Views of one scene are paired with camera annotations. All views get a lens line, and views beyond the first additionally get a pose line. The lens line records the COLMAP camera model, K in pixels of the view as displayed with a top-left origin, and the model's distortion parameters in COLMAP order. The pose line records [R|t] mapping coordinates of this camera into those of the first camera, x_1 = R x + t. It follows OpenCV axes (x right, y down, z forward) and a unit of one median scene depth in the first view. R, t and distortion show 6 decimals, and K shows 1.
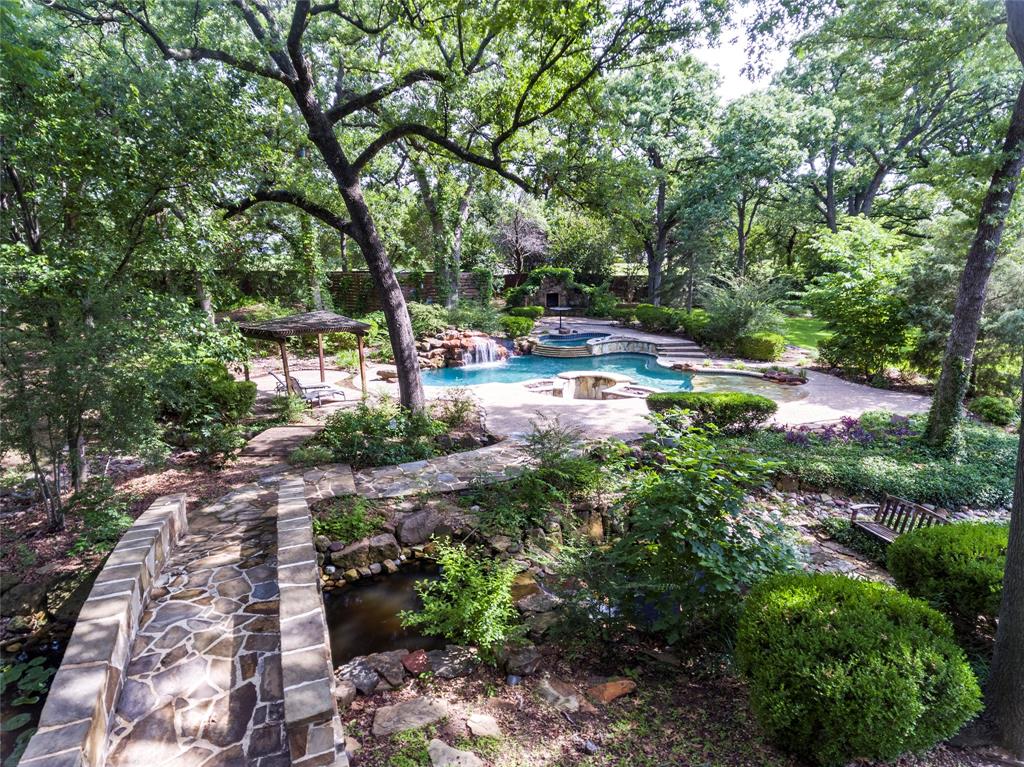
lens RADIAL K [[592.3, 0, 510.2], [0, 592.3, 373.2], [0, 0, 1]] dist [0.022638, 0.000794]
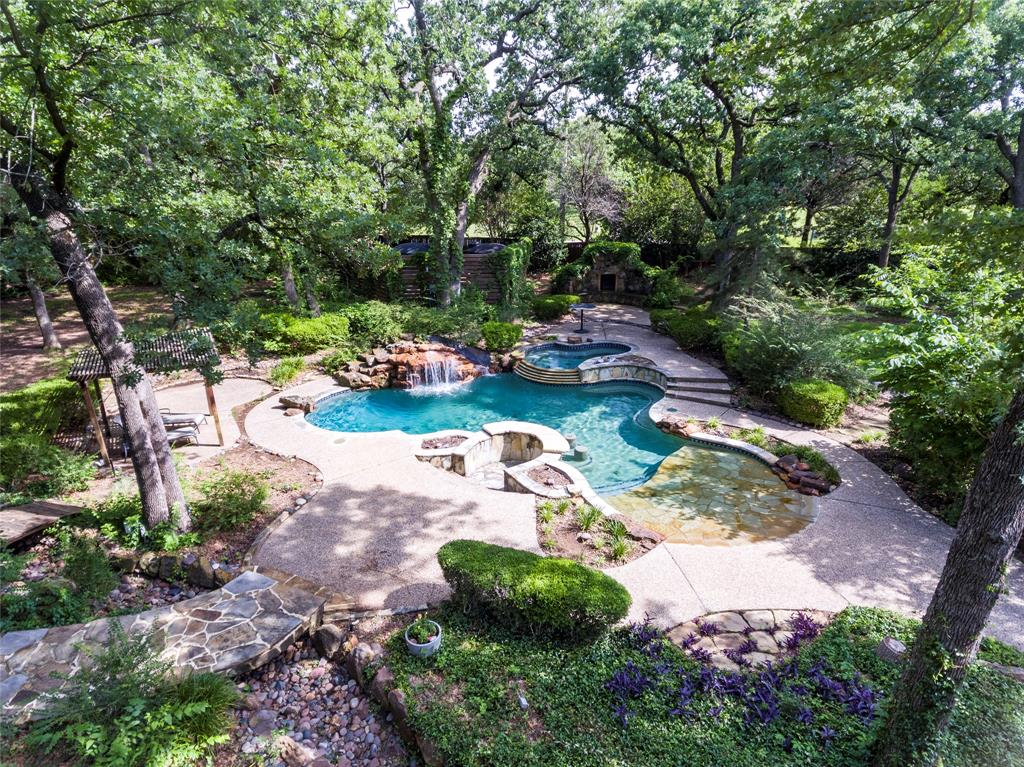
lens RADIAL K [[592.3, 0, 502.6], [0, 592.3, 386.0], [0, 0, 1]] dist [0.022638, 0.000794]
pose [[0.955078, 0.101927, -0.278274, 0.270152], [-0.063816, 0.987700, 0.142748, -0.138484], [0.289401, -0.118577, 0.949835, 0.244204]]
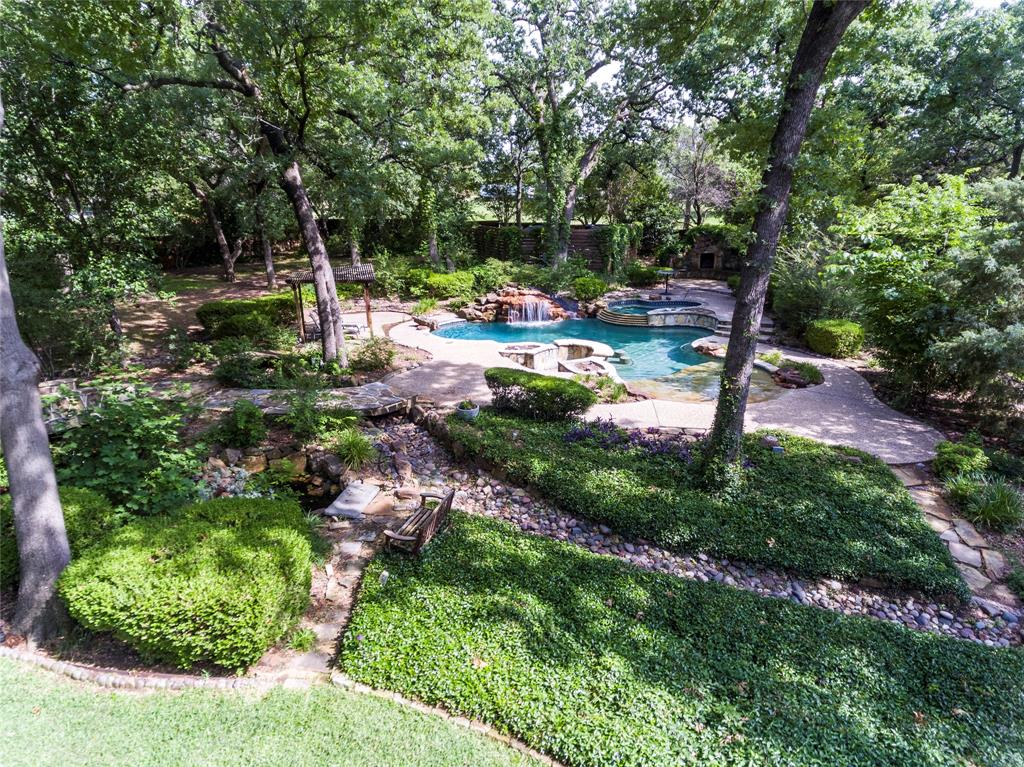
lens RADIAL K [[592.3, 0, 508.5], [0, 592.3, 386.0], [0, 0, 1]] dist [0.022638, 0.000794]
pose [[0.850619, 0.161434, -0.500386, 0.461484], [-0.104037, 0.984559, 0.140782, -0.047929], [0.515386, -0.067693, 0.854280, 0.074559]]
